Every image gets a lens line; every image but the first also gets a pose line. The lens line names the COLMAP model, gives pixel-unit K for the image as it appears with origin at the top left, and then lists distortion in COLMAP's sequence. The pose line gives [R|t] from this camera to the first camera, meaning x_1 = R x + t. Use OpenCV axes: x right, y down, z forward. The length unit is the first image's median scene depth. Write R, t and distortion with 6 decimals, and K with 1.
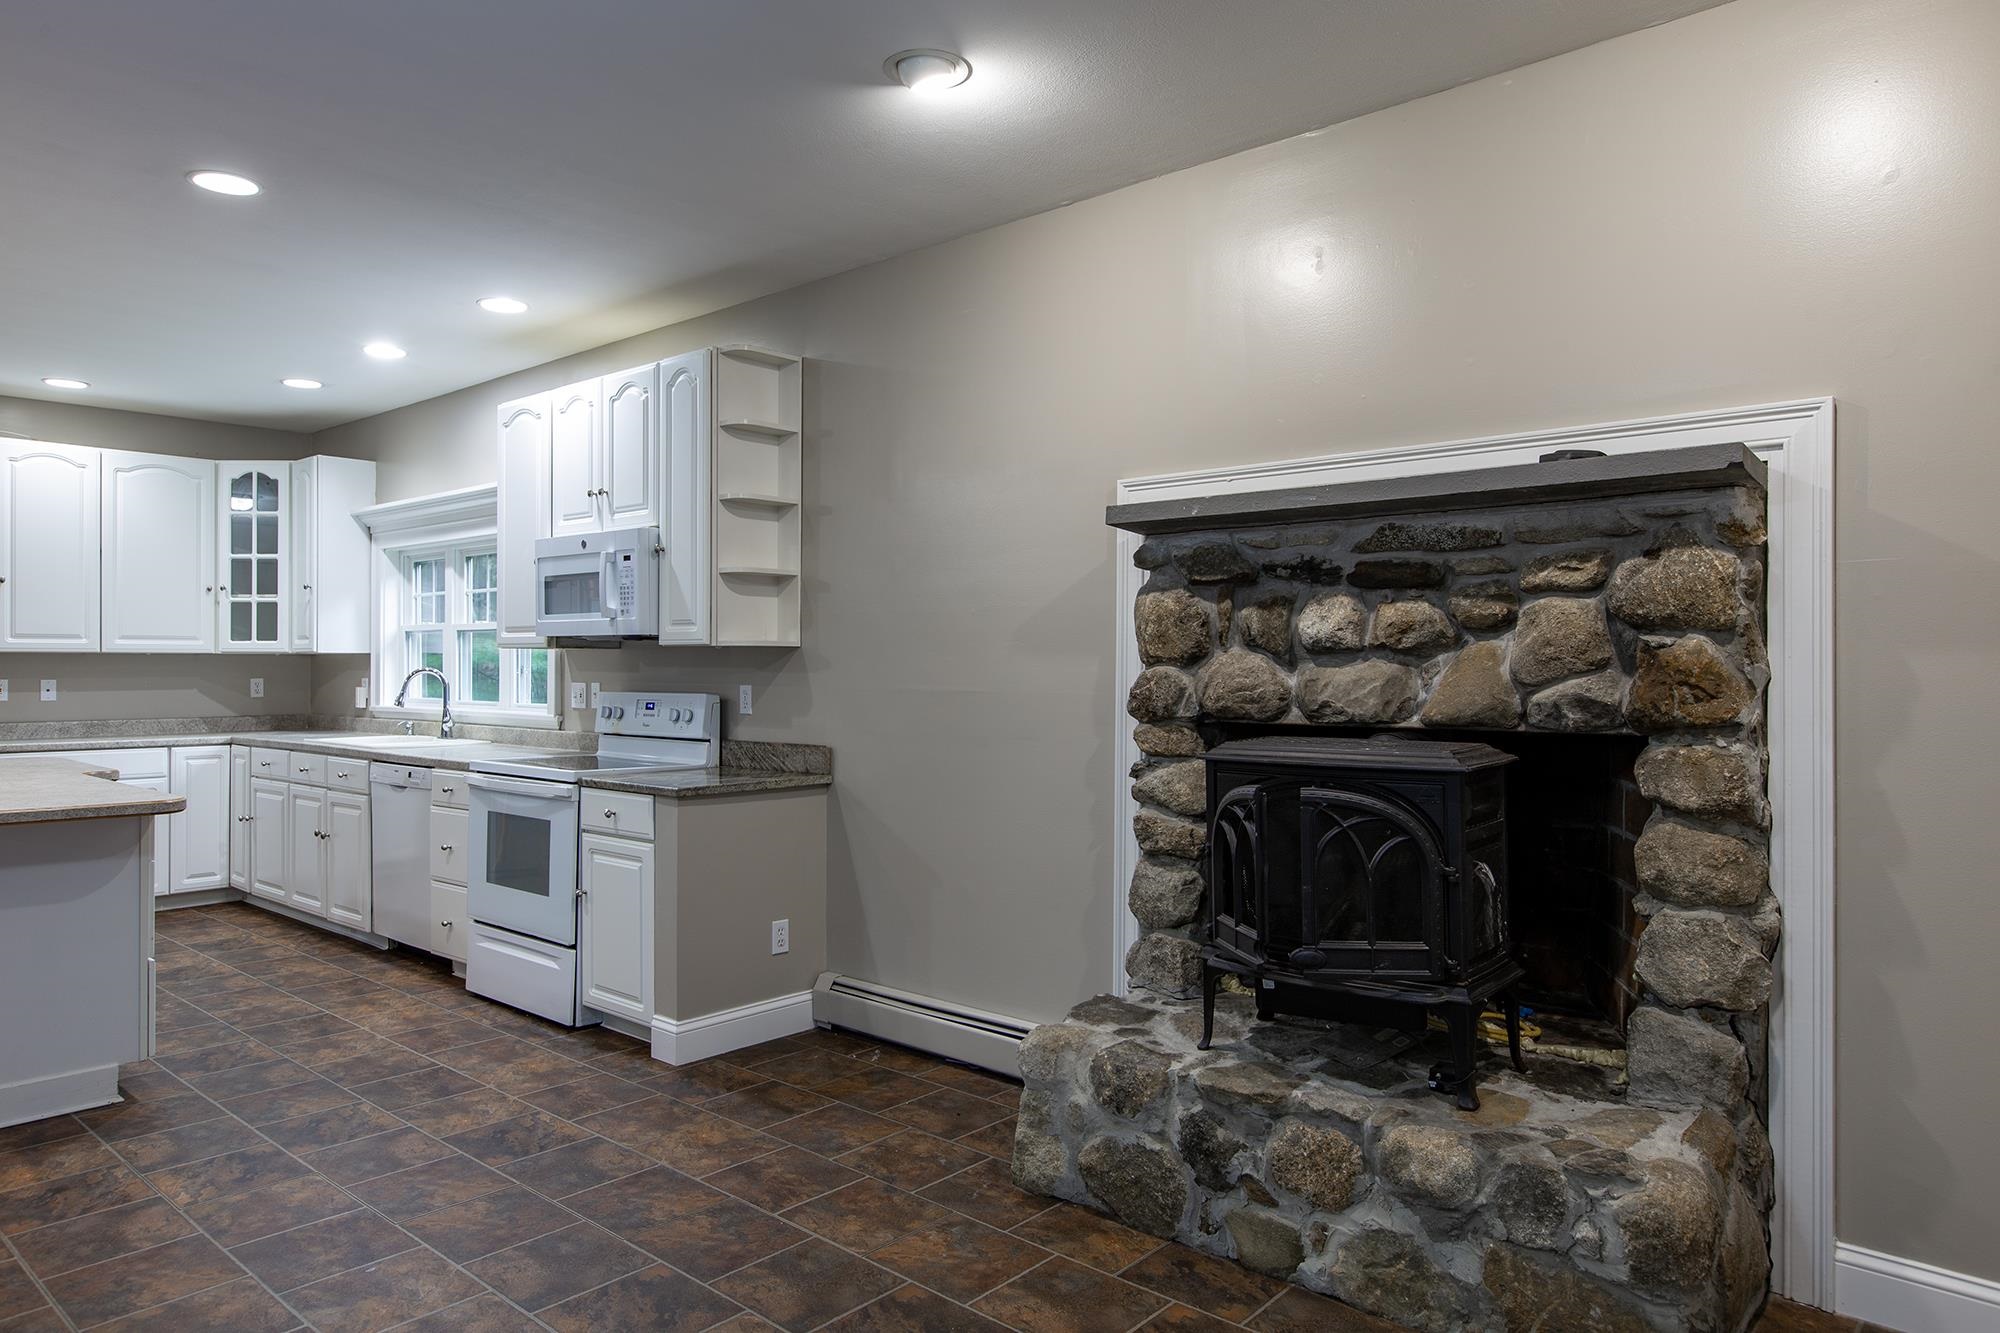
lens RADIAL K [[1271.8, 0, 970.2], [0, 1271.8, 655.5], [0, 0, 1]] dist [-0.006940, -0.002990]
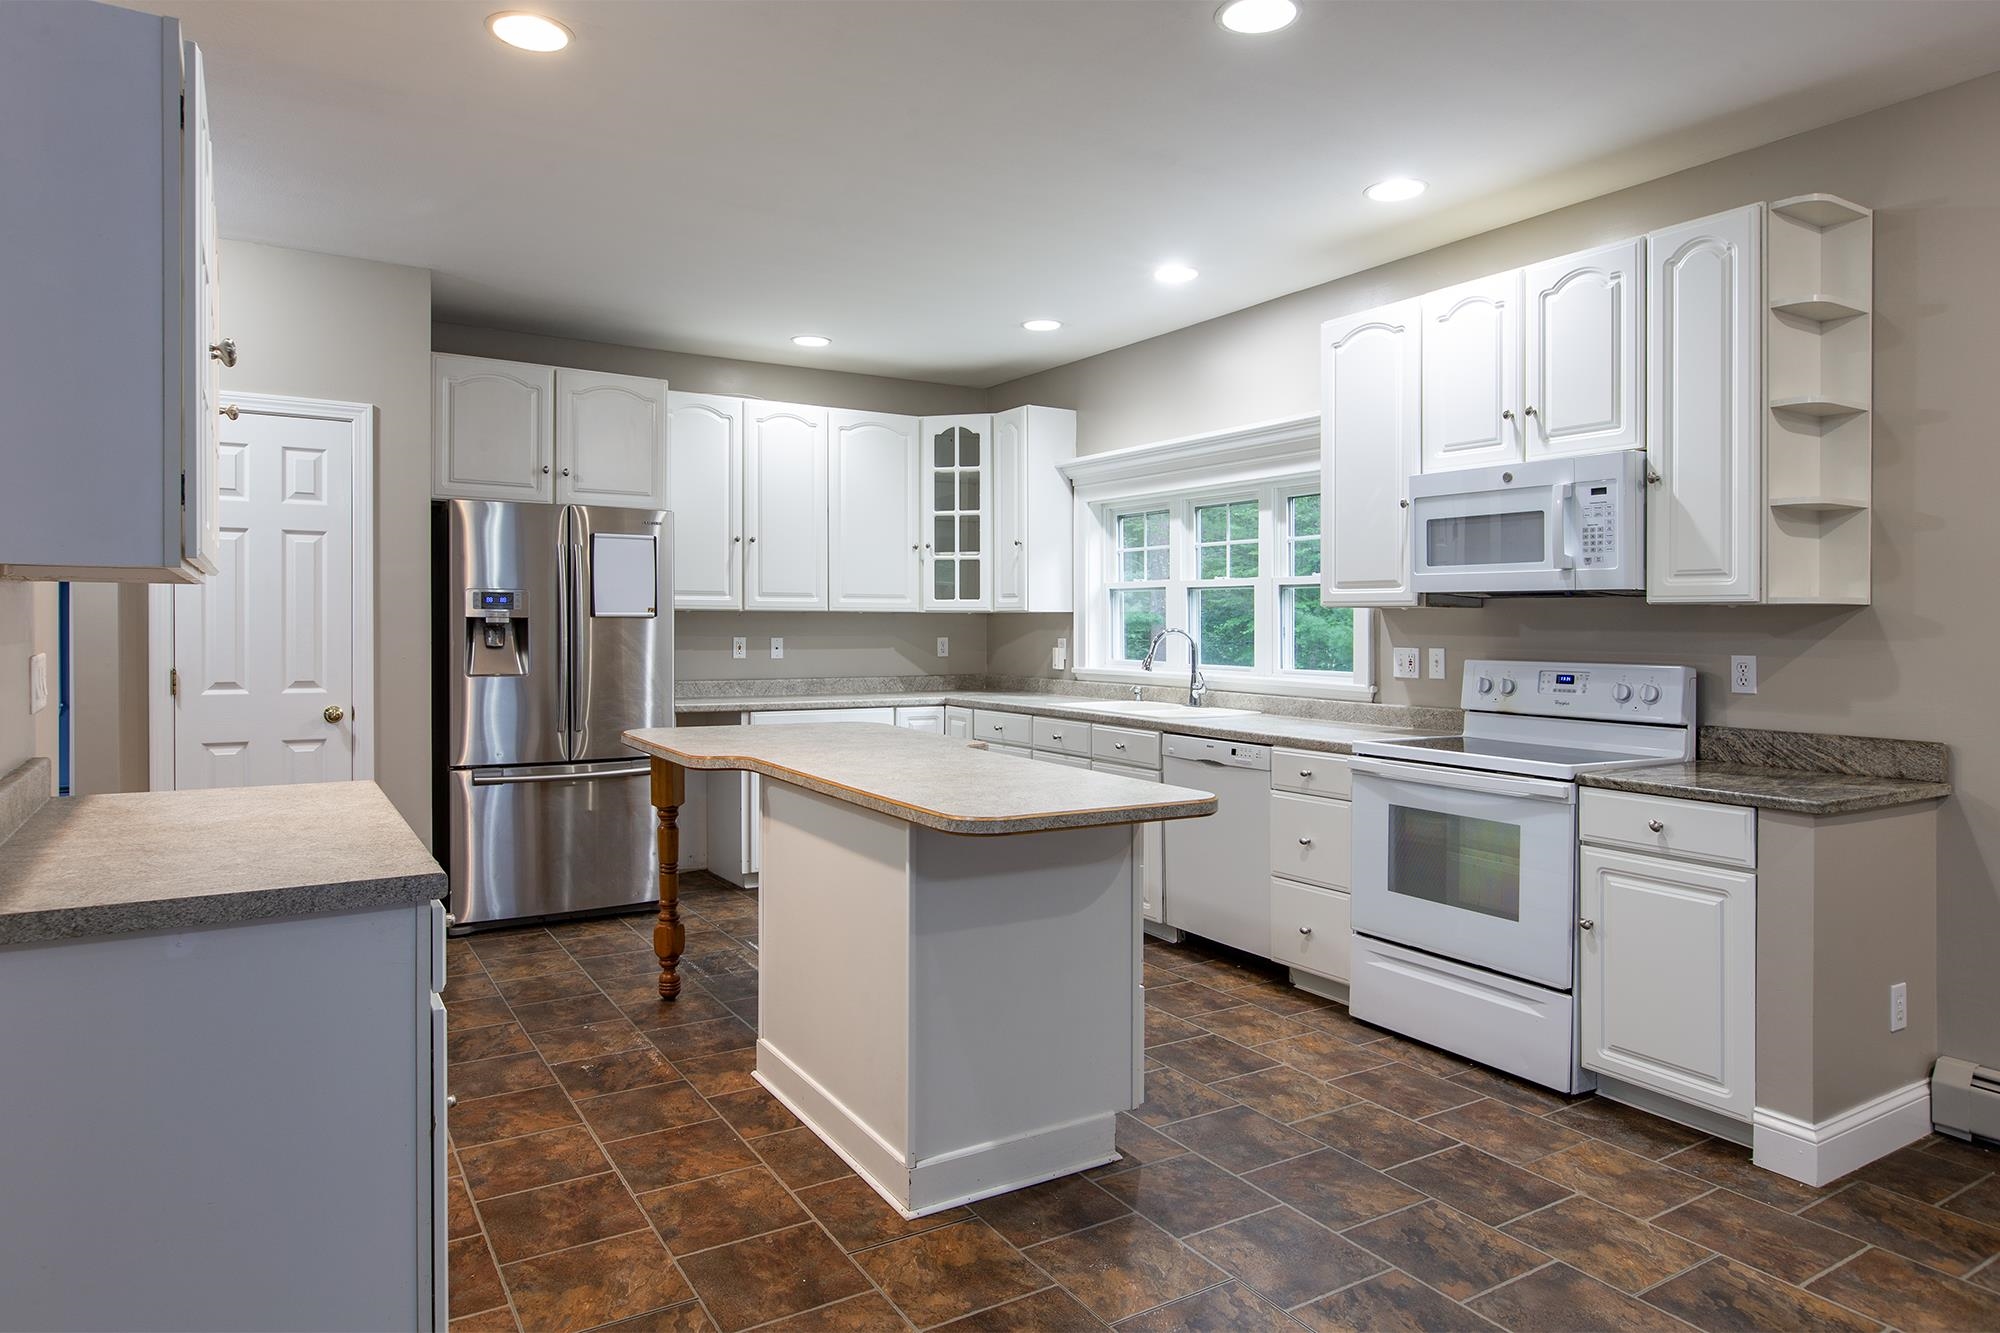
lens RADIAL K [[1200.2, 0, 973.5], [0, 1200.2, 616.6], [0, 0, 1]] dist [0.012856, -0.013713]
pose [[0.954903, 0.002987, -0.296904, -0.420397], [-0.002623, 0.999995, 0.001624, 0.000184], [0.296908, -0.000772, 0.954906, 0.181000]]
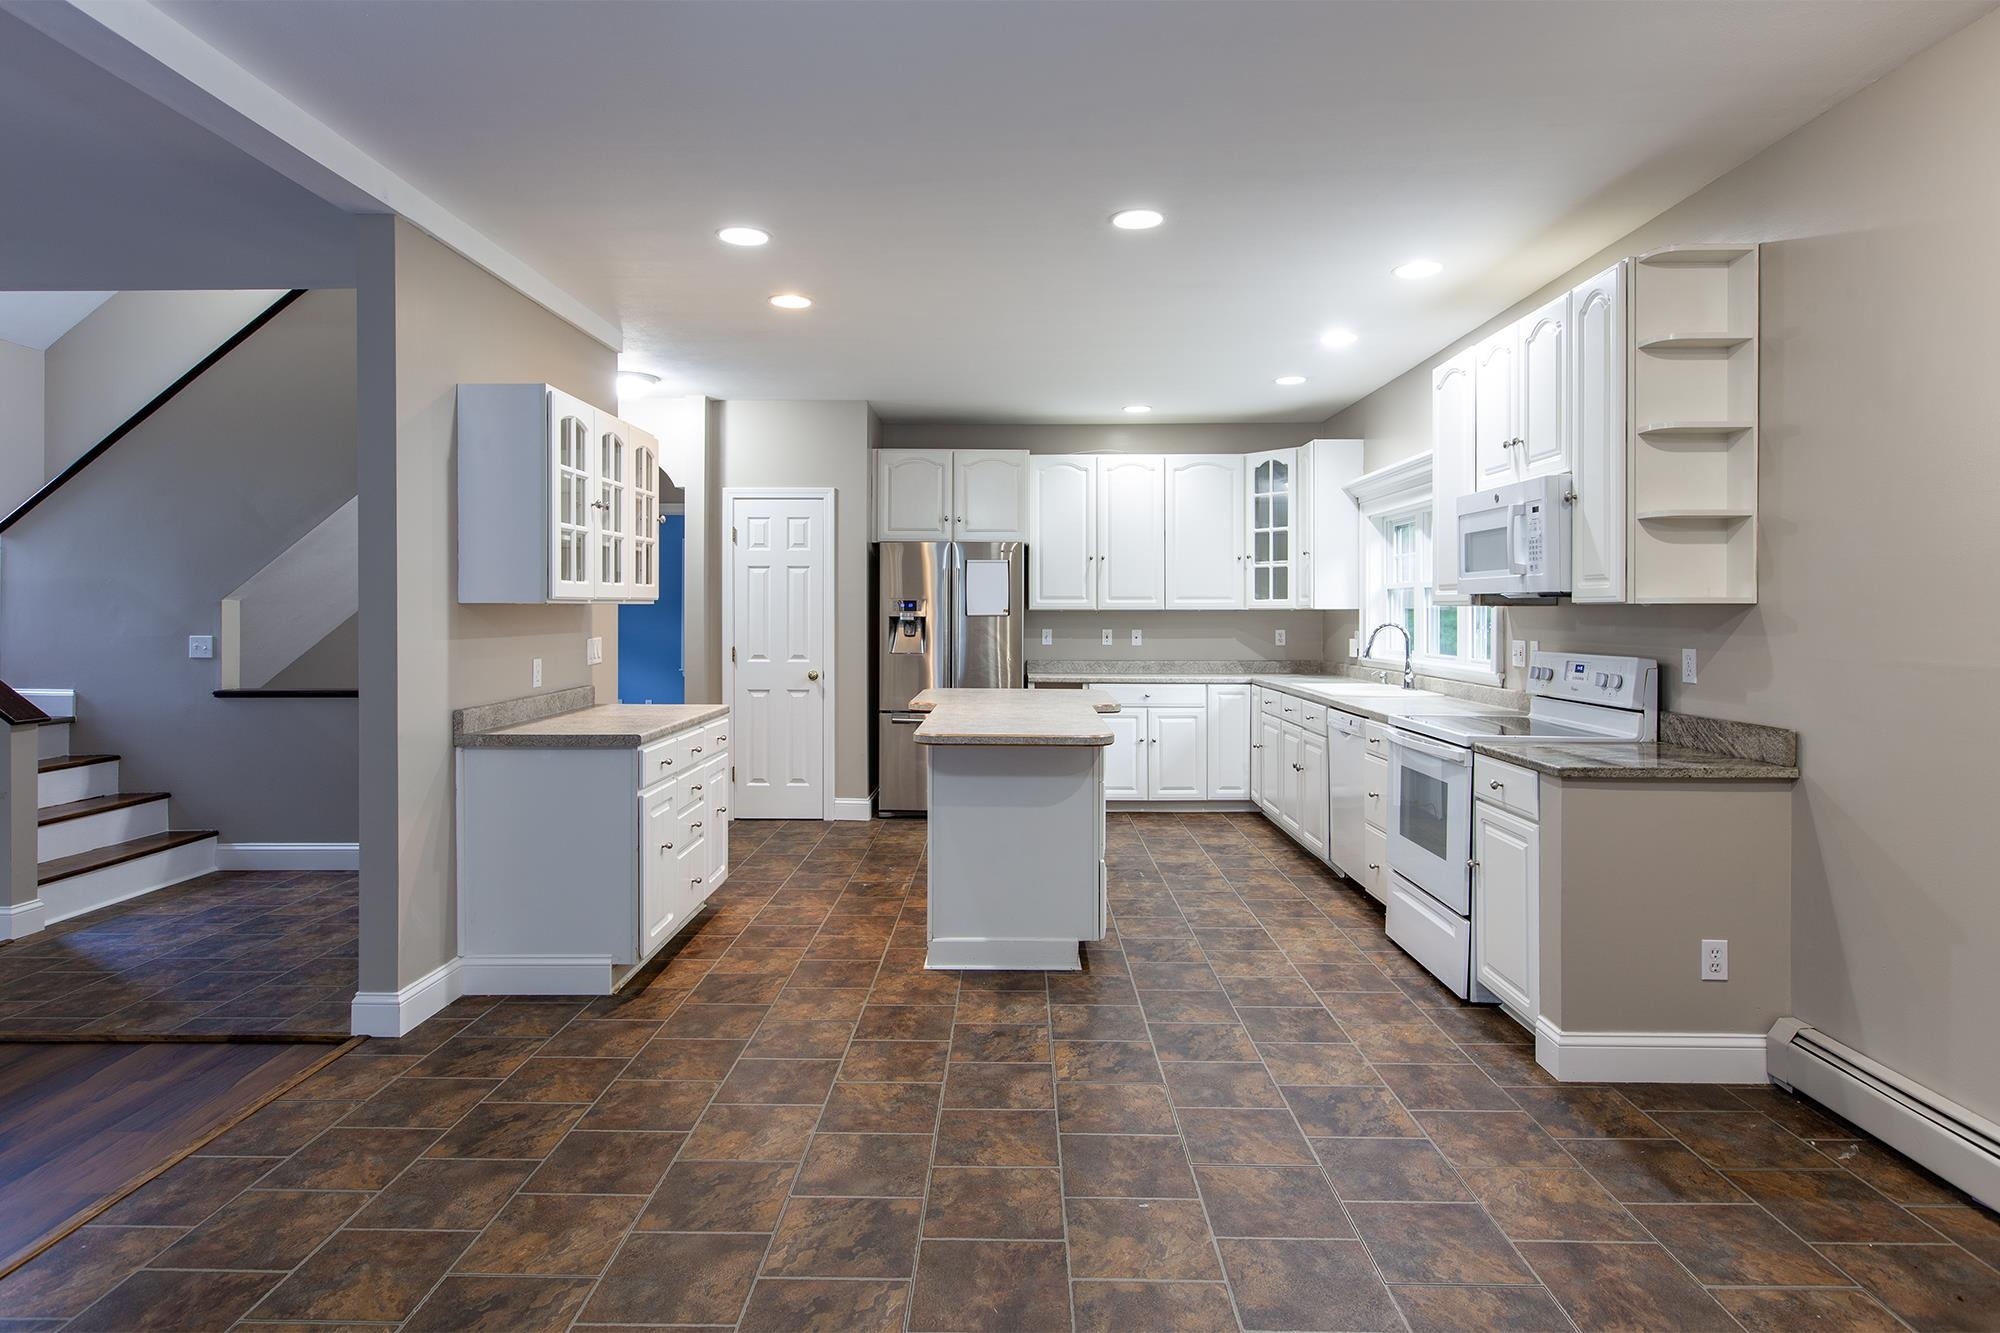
lens RADIAL K [[1086.4, 0, 989.6], [0, 1086.4, 612.5], [0, 0, 1]] dist [0.007378, -0.003829]
pose [[0.651414, -0.001014, -0.758722, 0.073661], [0.005683, 0.999978, 0.003543, -0.006470], [0.758701, -0.006620, 0.651405, 0.180767]]
